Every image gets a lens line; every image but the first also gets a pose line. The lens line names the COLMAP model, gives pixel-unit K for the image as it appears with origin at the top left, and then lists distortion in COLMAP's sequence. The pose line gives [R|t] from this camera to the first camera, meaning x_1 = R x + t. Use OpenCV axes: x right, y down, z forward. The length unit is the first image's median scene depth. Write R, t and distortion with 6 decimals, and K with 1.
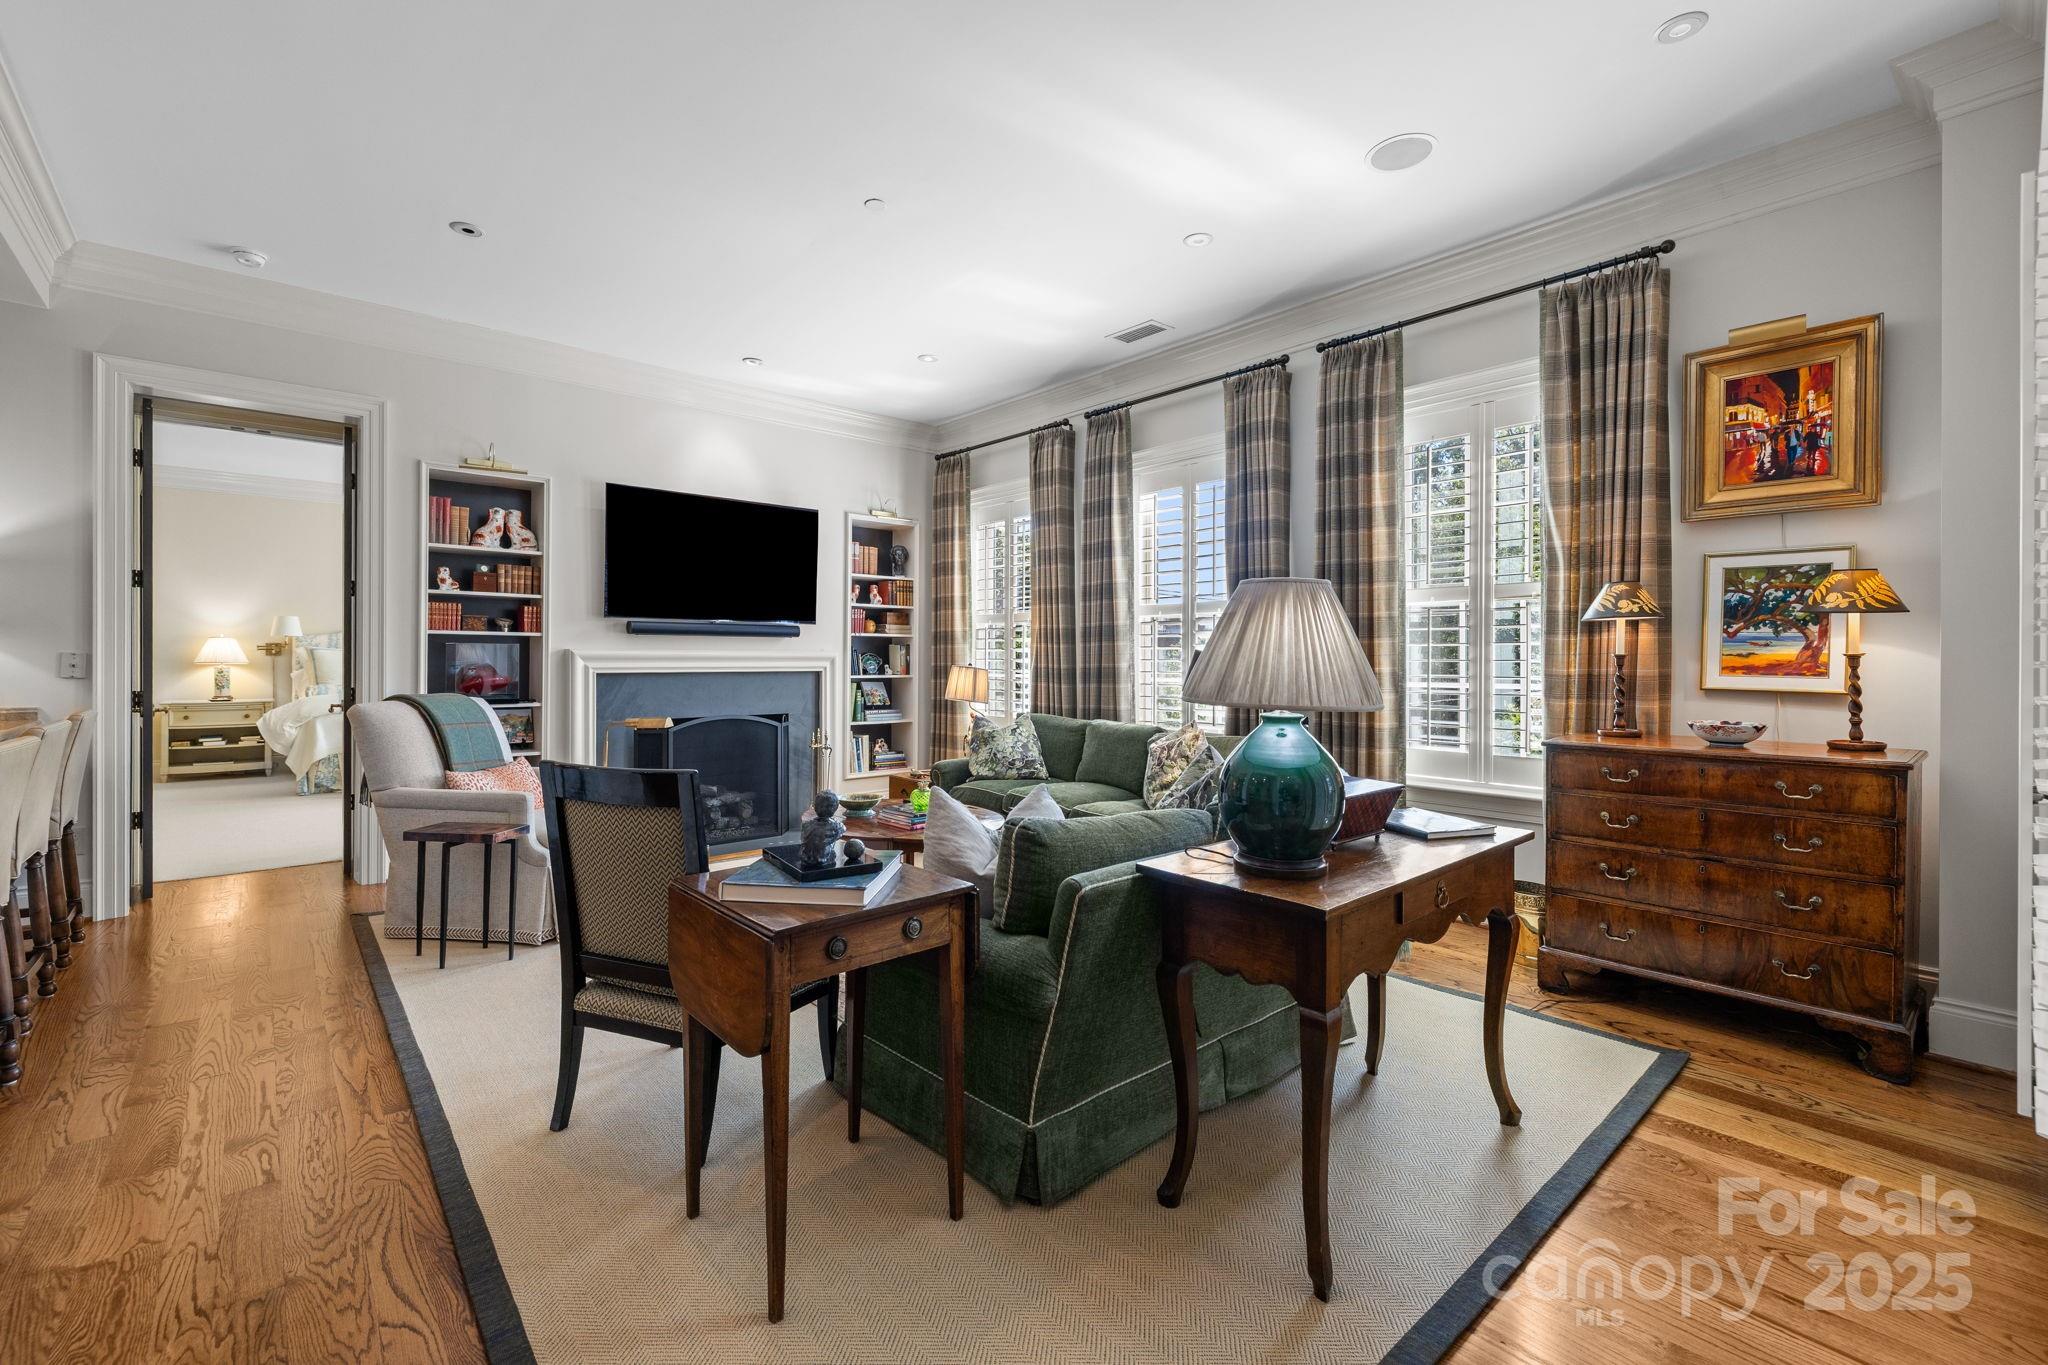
lens RADIAL K [[858.9, 0, 1020.0], [0, 858.9, 669.1], [0, 0, 1]] dist [-0.000126, -0.000641]
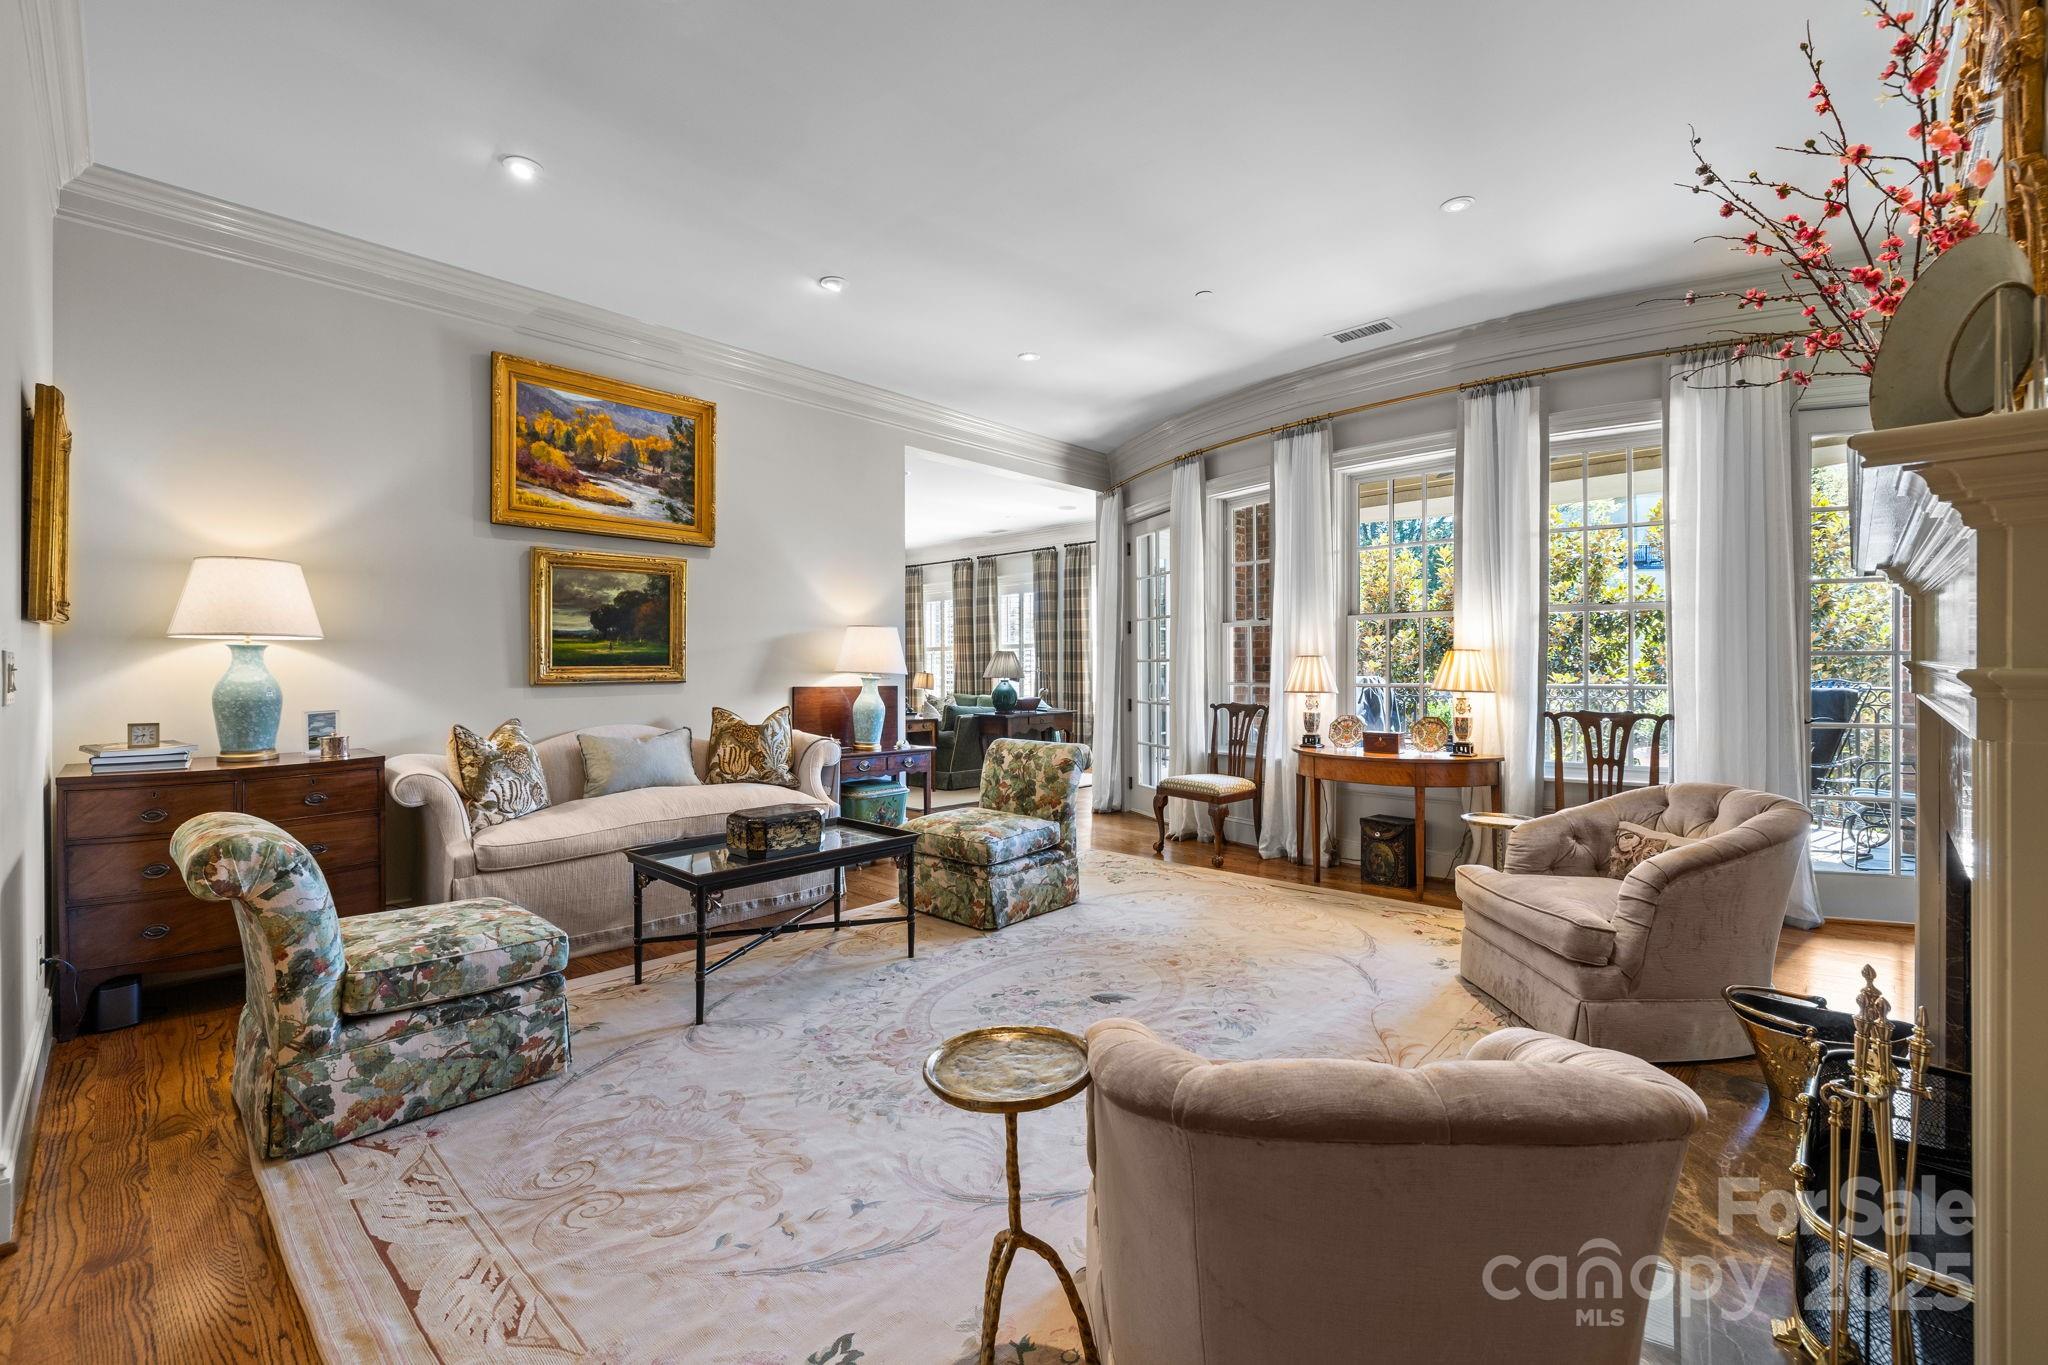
lens RADIAL K [[934.2, 0, 1018.9], [0, 934.2, 682.8], [0, 0, 1]] dist [0.000123, 0.000001]
pose [[0.997302, -0.003934, 0.073296, 0.005236], [0.004297, 0.999979, -0.004791, 0.035697], [-0.073276, 0.005093, 0.997299, -1.377454]]
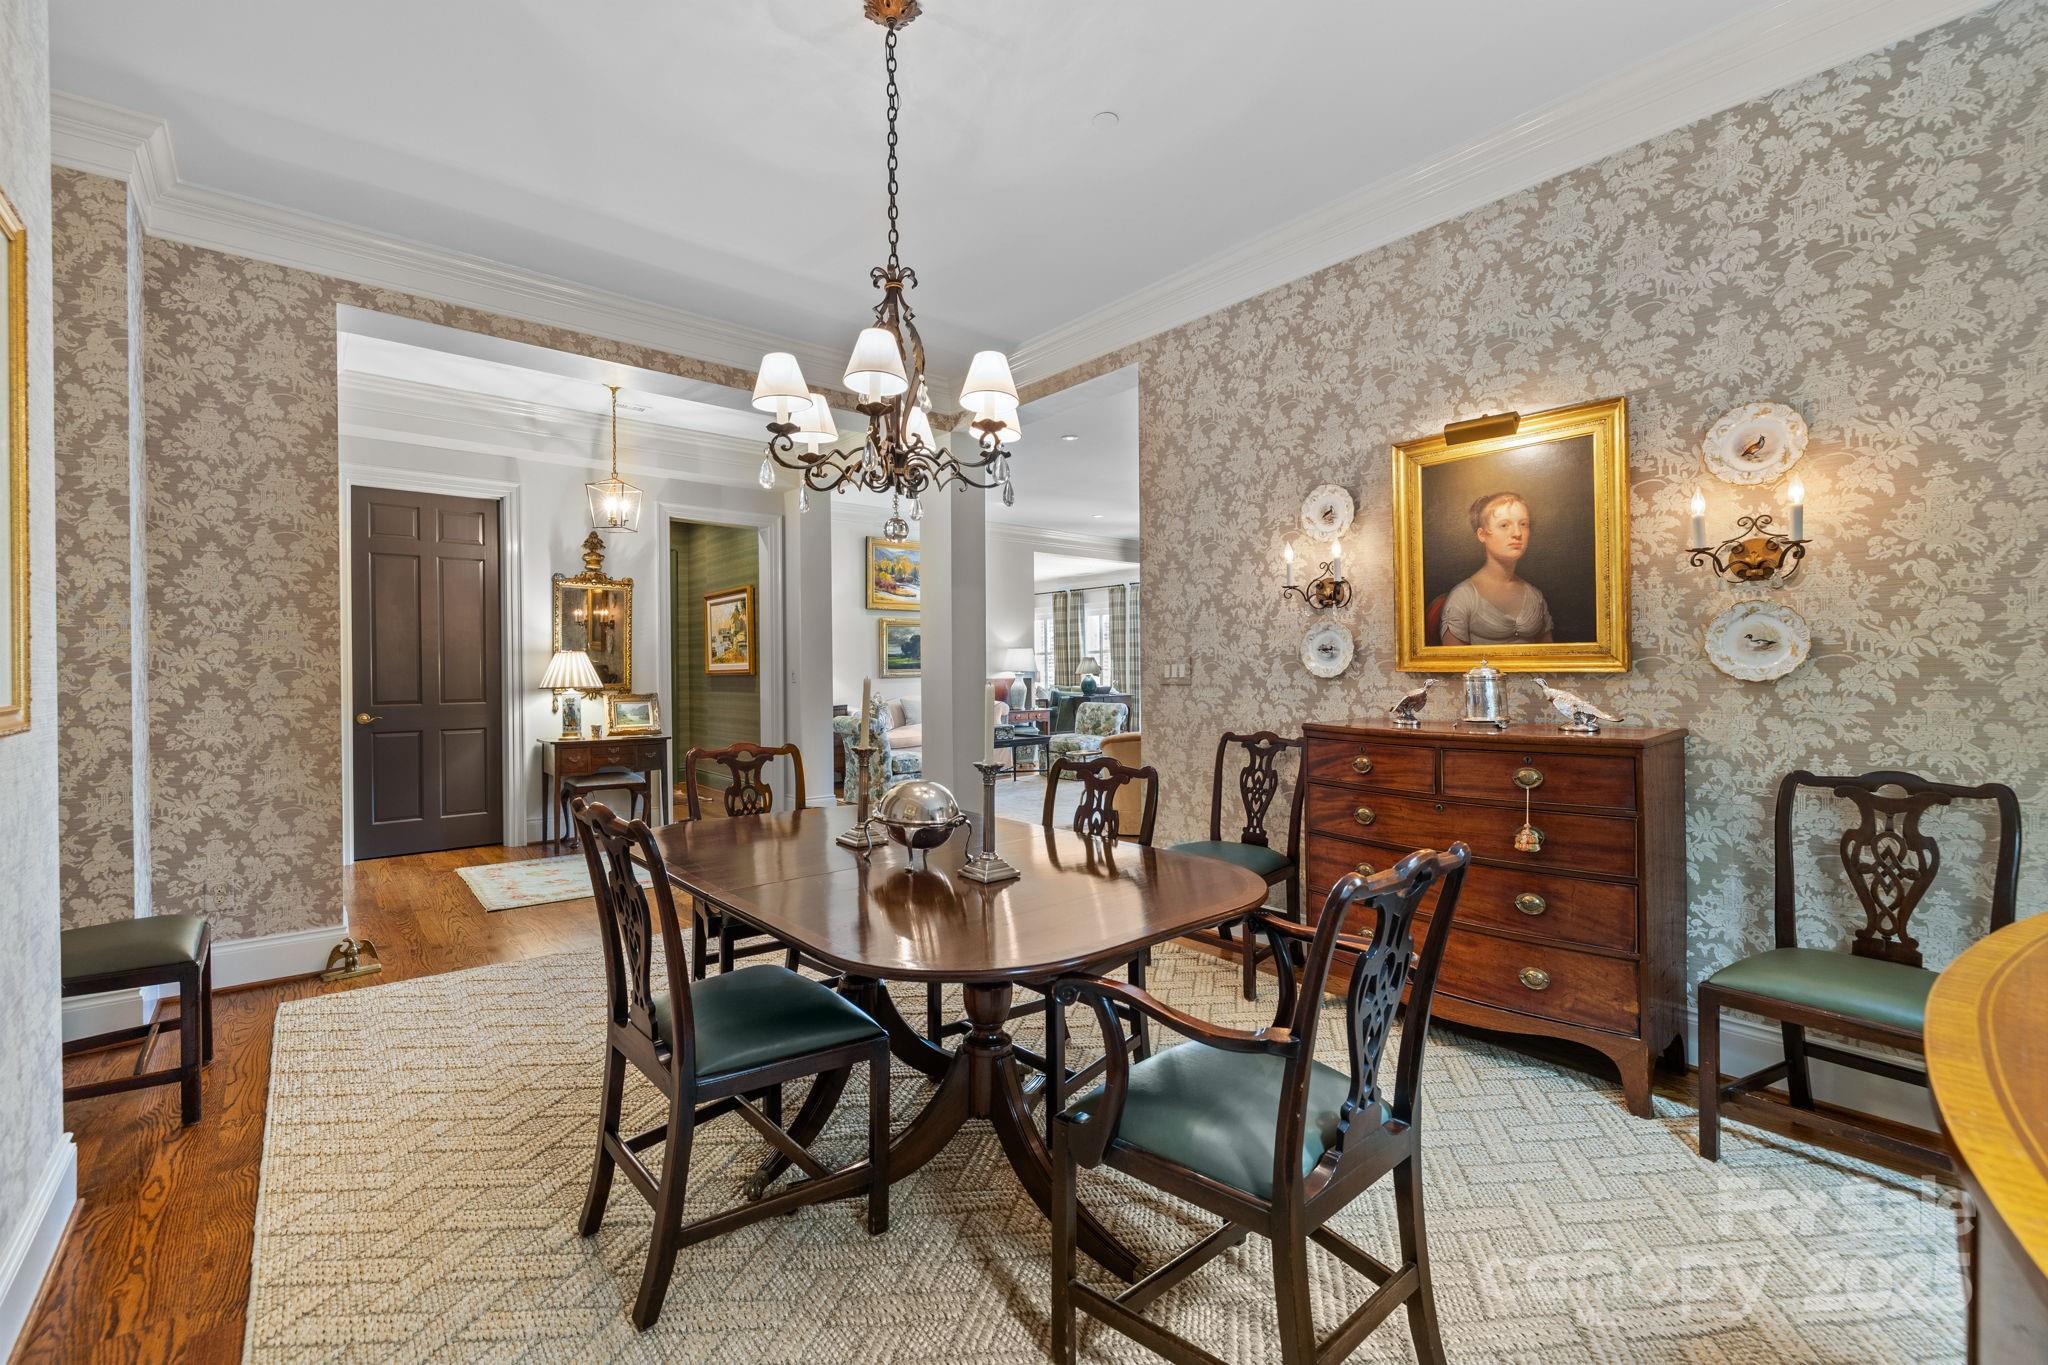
lens RADIAL K [[858.9, 0, 1023.9], [0, 858.9, 679.3], [0, 0, 1]] dist [-0.000126, -0.000641]
pose [[0.999666, -0.012793, -0.022454, -0.027358], [0.012652, 0.999900, -0.006389, 0.047777], [0.022534, 0.006103, 0.999727, -2.144224]]
